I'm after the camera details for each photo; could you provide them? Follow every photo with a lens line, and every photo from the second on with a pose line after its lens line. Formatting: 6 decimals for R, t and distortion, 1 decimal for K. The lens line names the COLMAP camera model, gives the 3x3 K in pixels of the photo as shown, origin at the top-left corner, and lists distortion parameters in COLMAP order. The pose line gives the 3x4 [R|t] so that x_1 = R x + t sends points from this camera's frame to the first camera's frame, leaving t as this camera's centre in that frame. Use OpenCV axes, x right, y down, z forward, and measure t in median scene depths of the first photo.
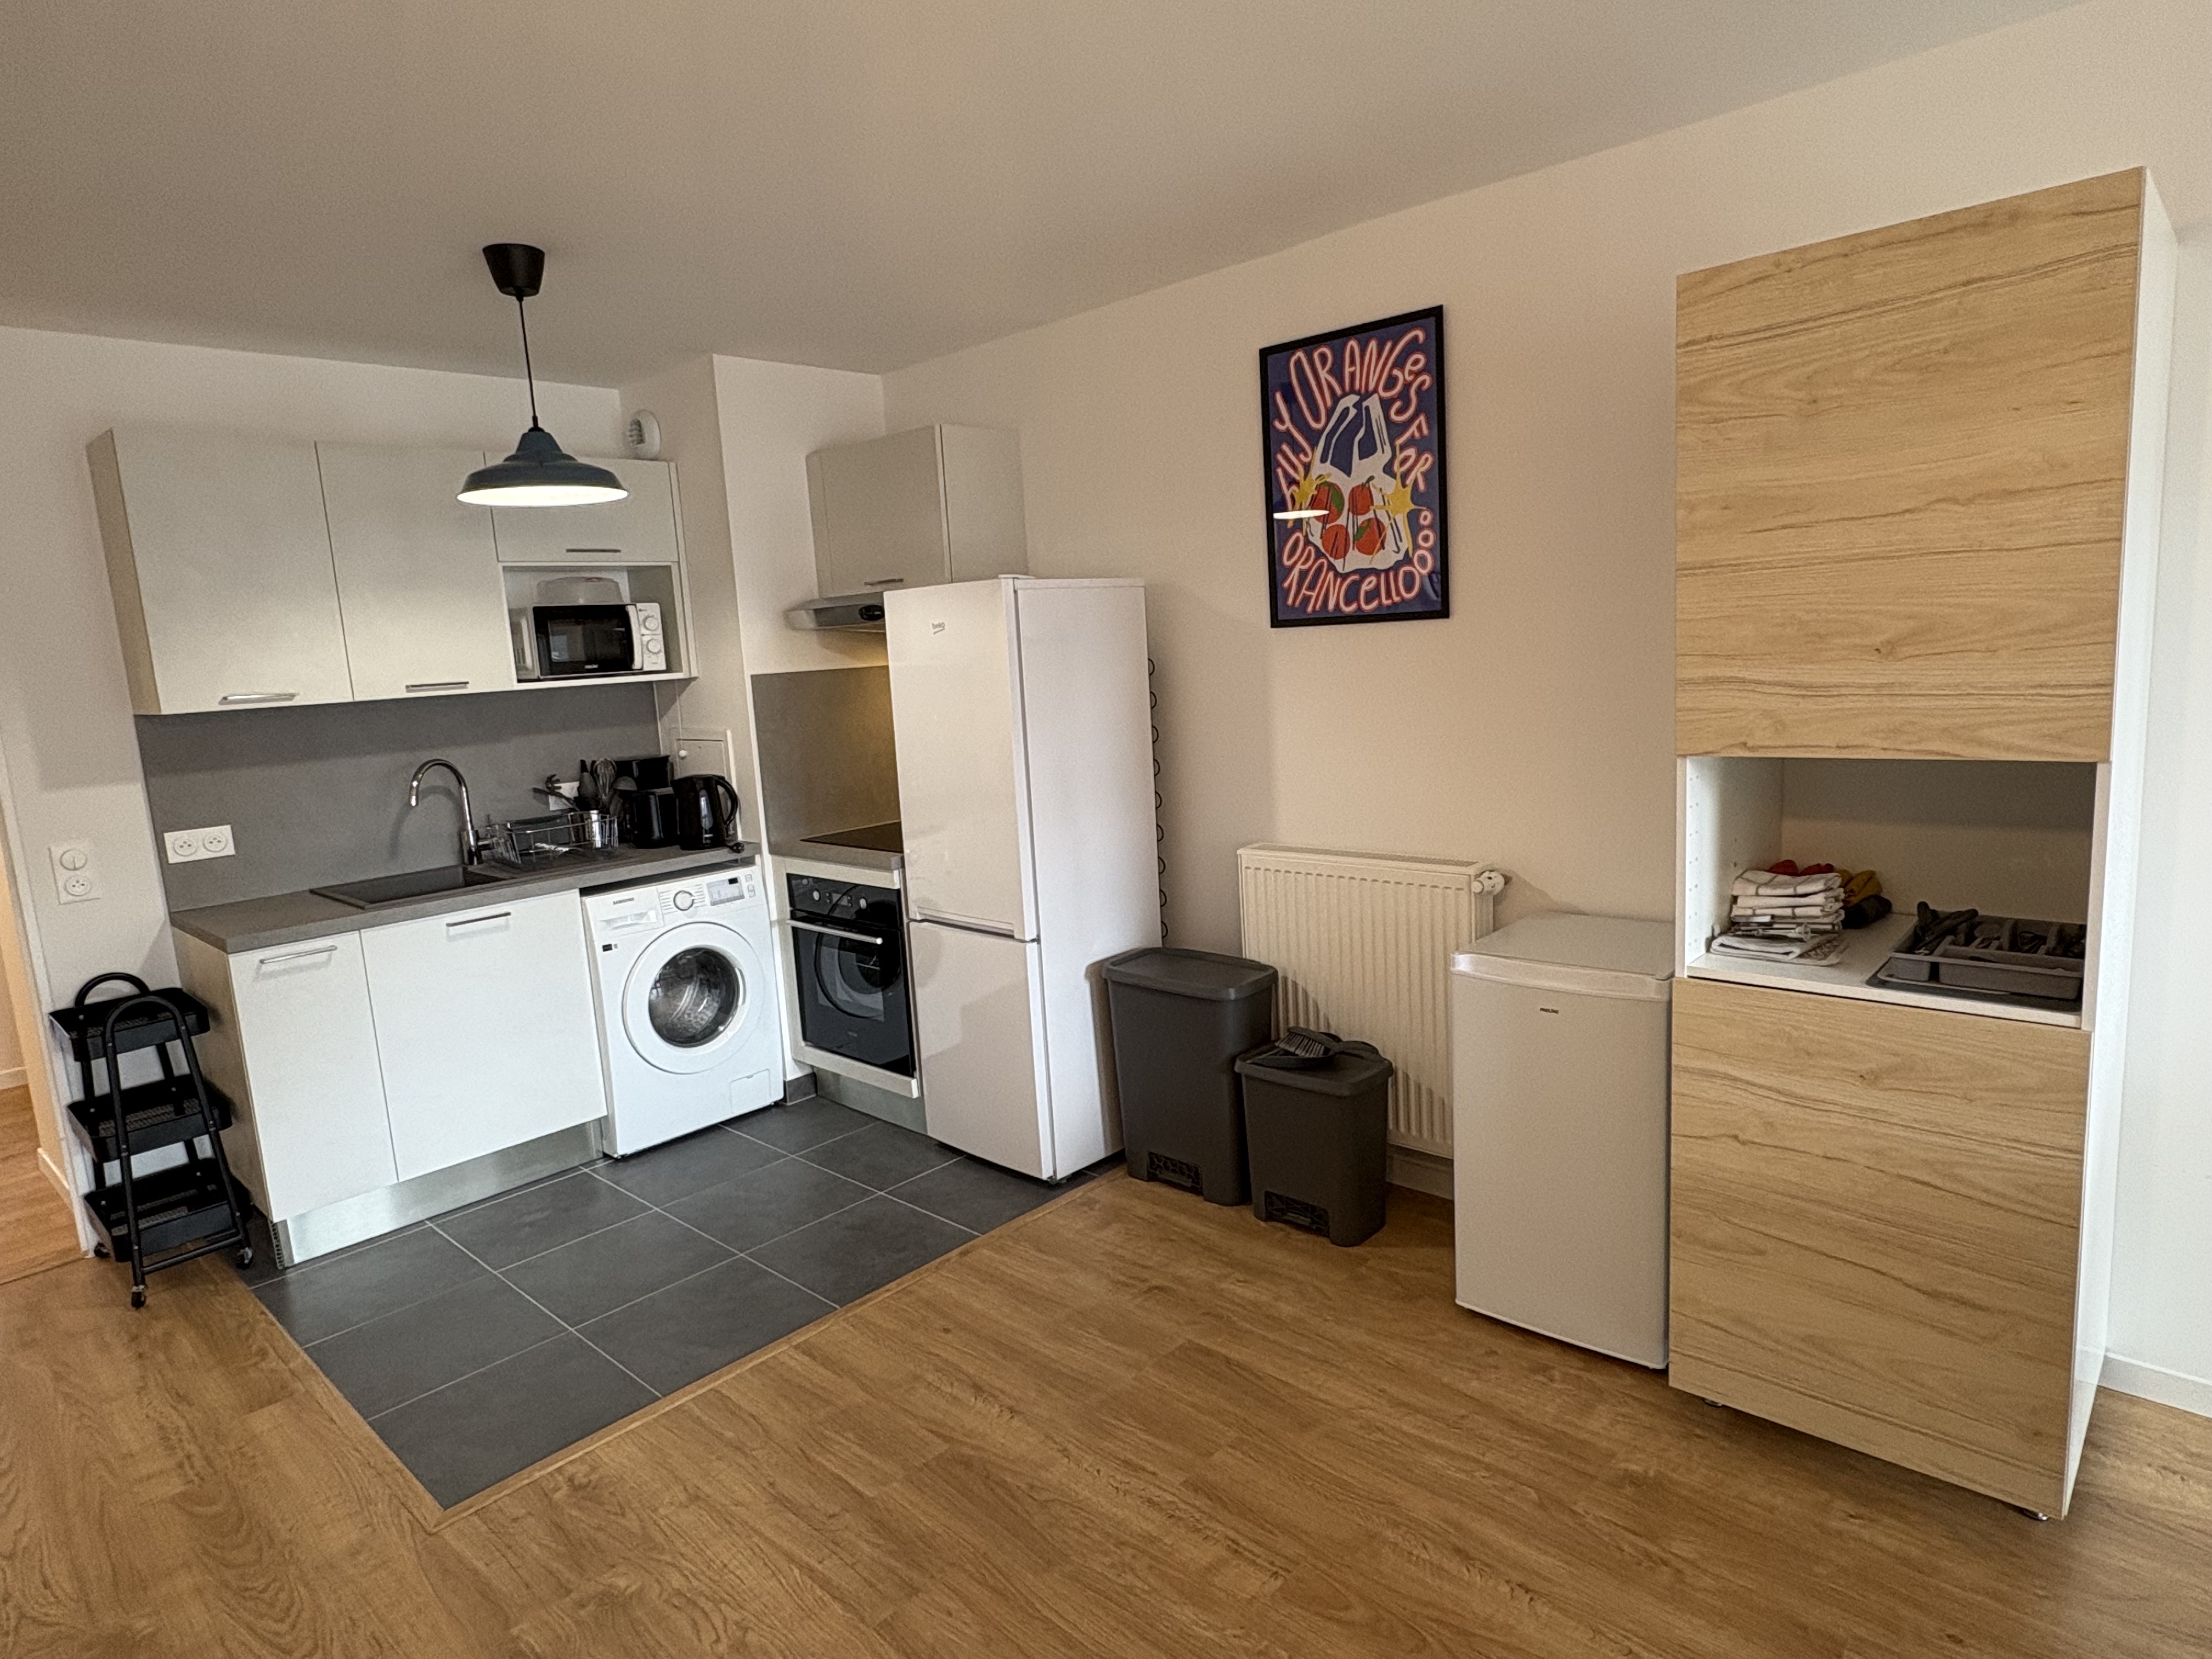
lens RADIAL K [[1268.5, 0, 1112.5], [0, 1268.5, 829.8], [0, 0, 1]] dist [-0.002764, 0.000057]
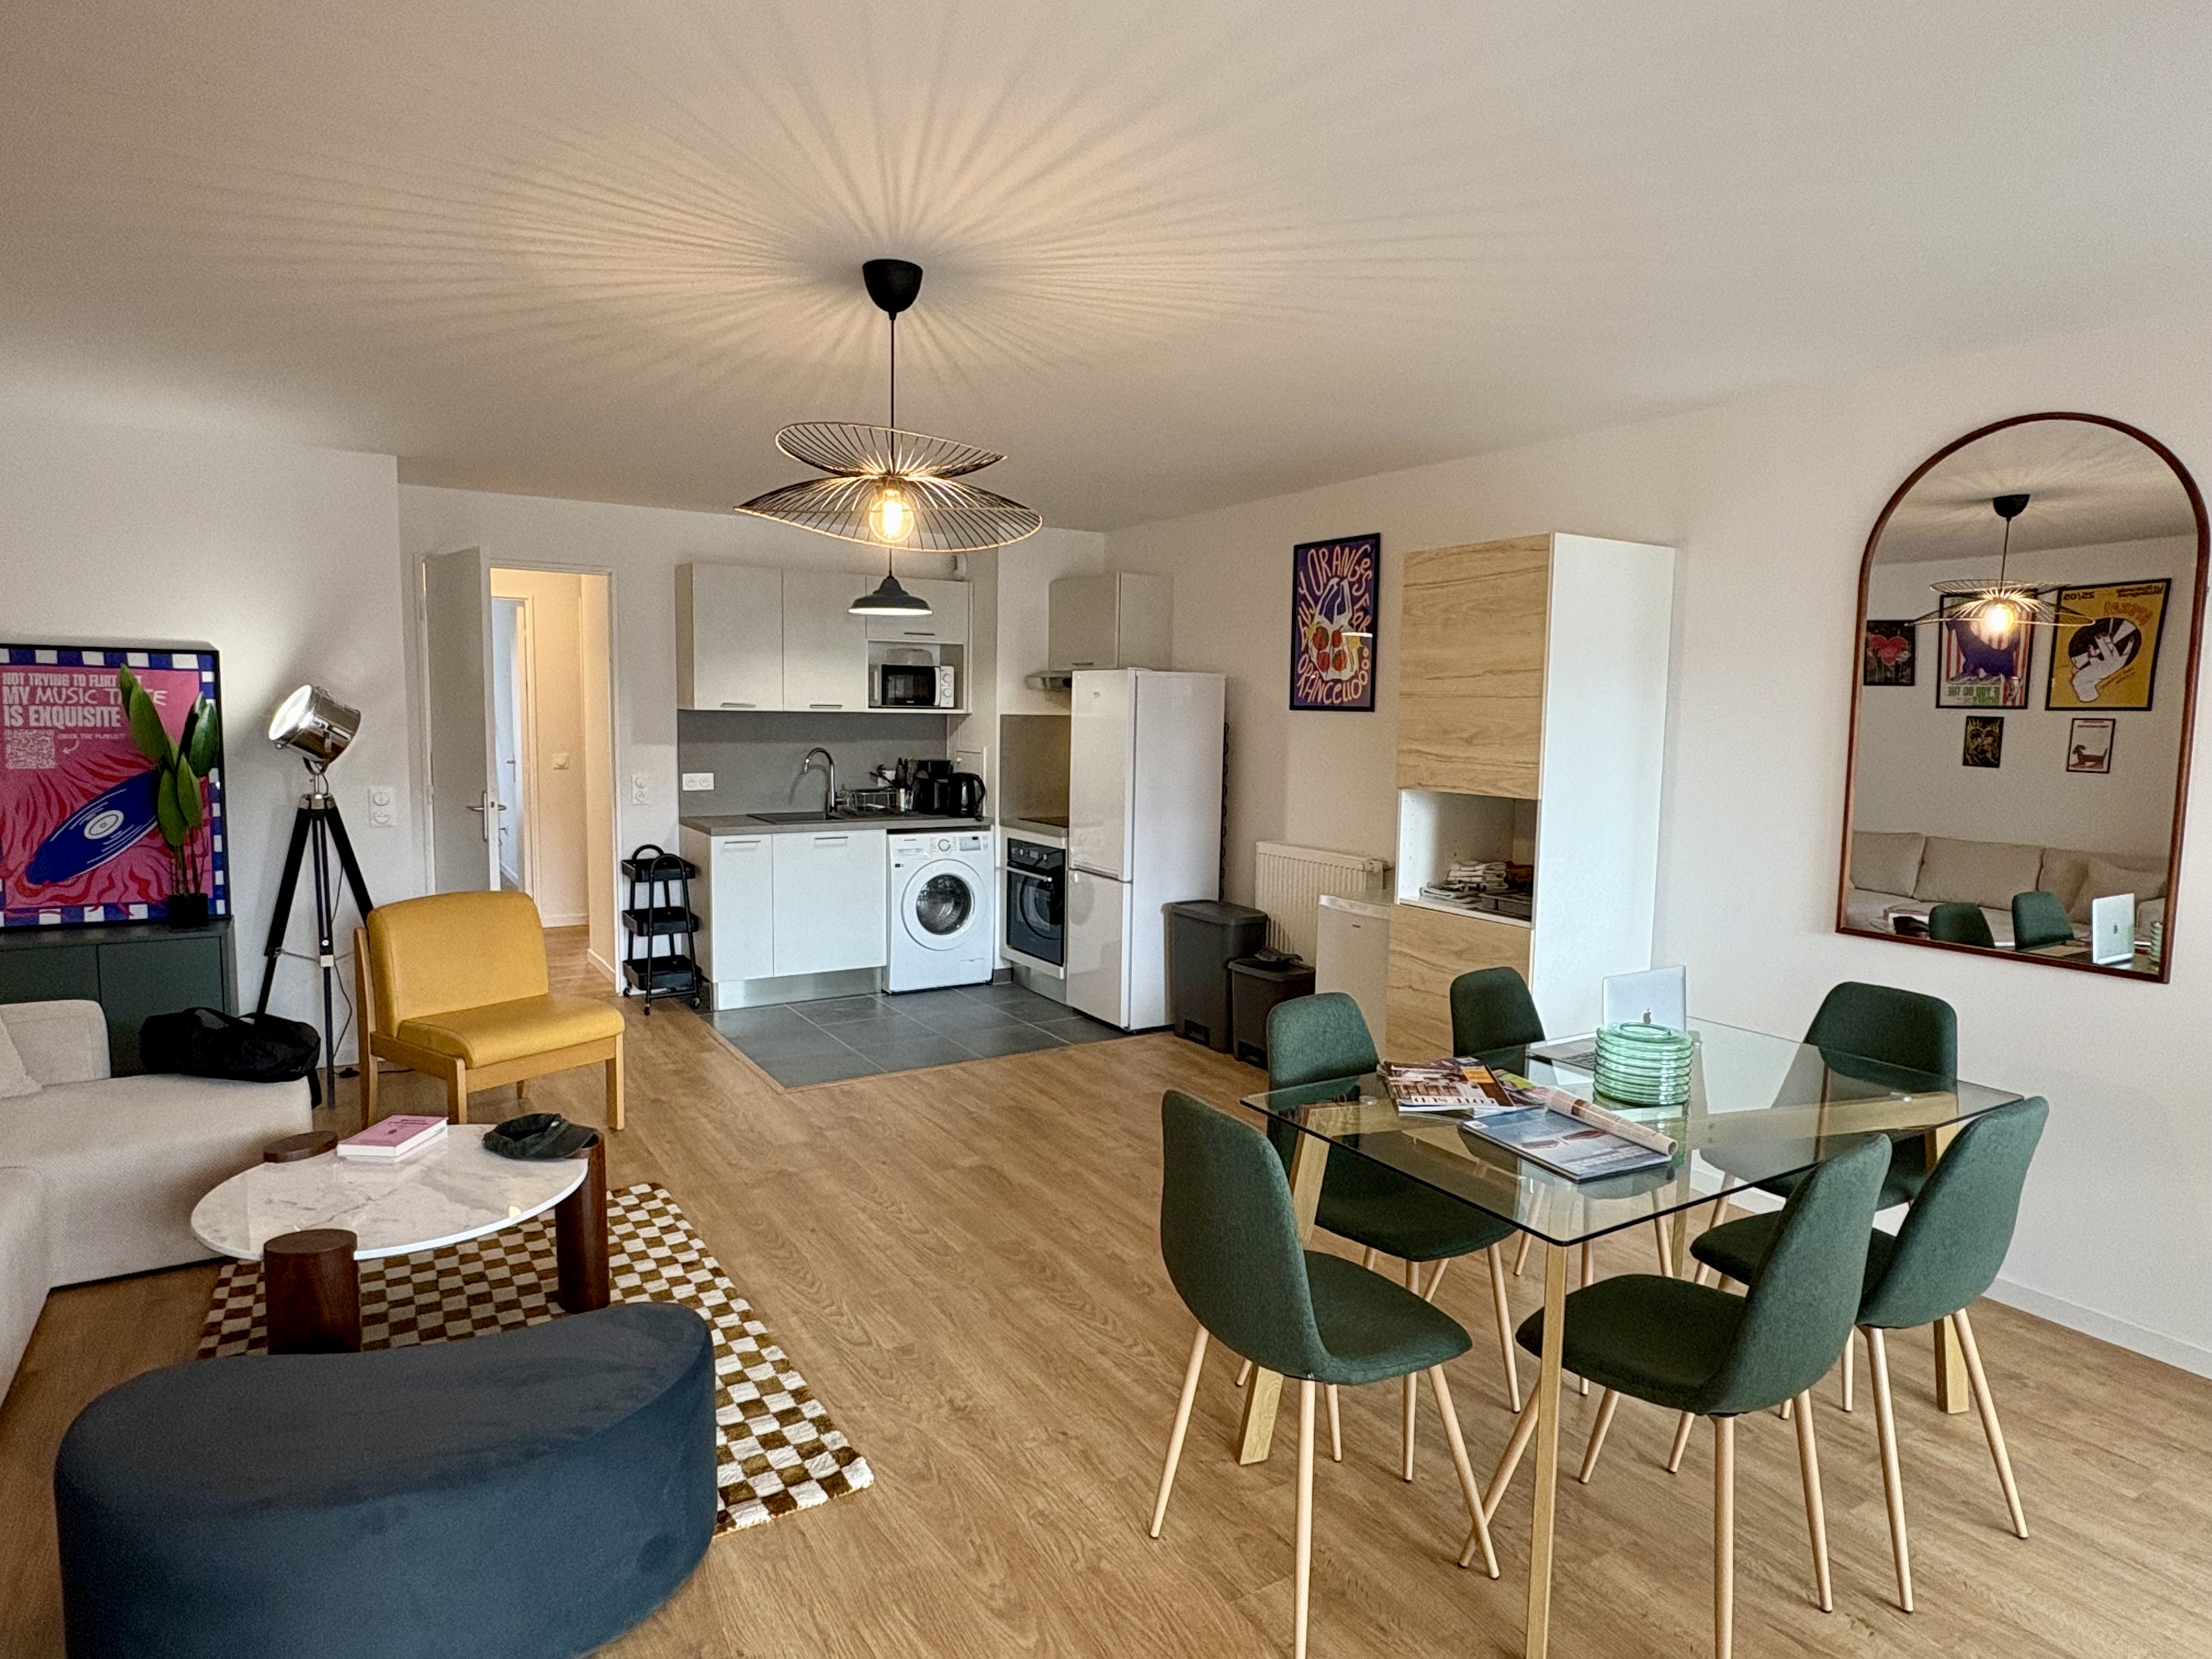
lens RADIAL K [[1268.5, 0, 1102.3], [0, 1268.5, 829.4], [0, 0, 1]] dist [-0.002764, 0.000057]
pose [[0.961682, 0.101155, -0.254824, 0.345300], [-0.113593, 0.992927, -0.034537, 0.084200], [0.249528, 0.062160, 0.966370, -0.681601]]
